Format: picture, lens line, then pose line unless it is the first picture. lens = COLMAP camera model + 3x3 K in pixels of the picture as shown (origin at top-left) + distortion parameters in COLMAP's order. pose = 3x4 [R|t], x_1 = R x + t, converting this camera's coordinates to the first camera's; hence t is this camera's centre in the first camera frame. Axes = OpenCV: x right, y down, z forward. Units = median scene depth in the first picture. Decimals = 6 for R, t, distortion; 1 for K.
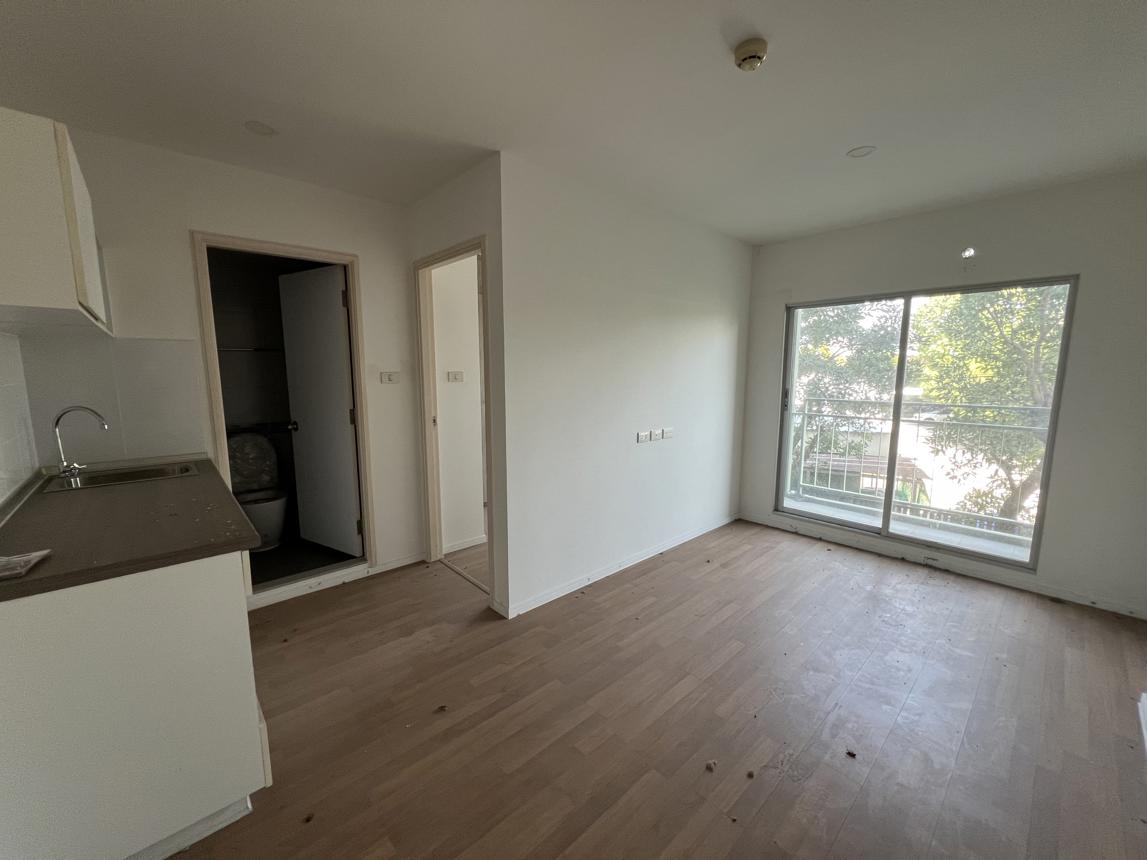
lens RADIAL K [[460.1, 0, 573.5], [0, 460.1, 430.0], [0, 0, 1]] dist [0.000018, 0.000079]
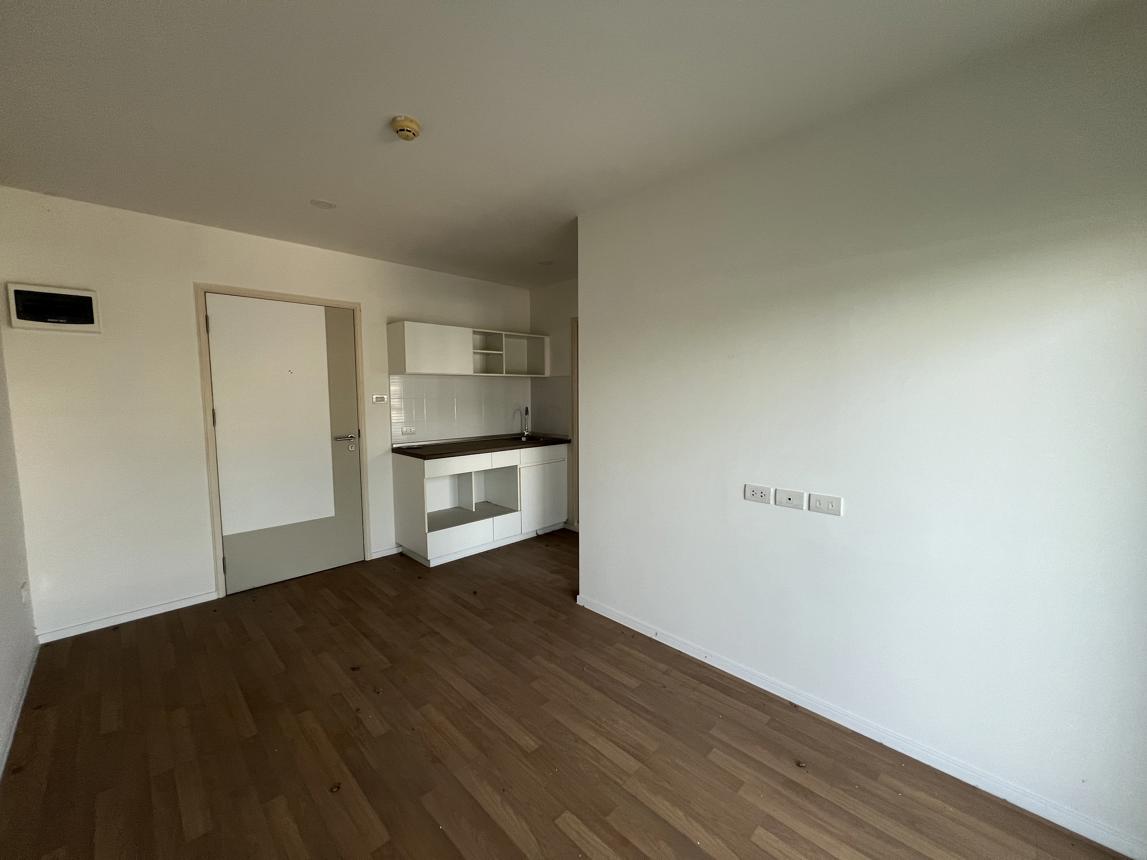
lens RADIAL K [[460.1, 0, 573.5], [0, 460.1, 430.0], [0, 0, 1]] dist [0.000018, 0.000079]
pose [[0.041697, 0.087993, -0.995248, 0.913234], [-0.130825, 0.988019, 0.081873, -0.111296], [0.990528, 0.126789, 0.052709, 0.807851]]
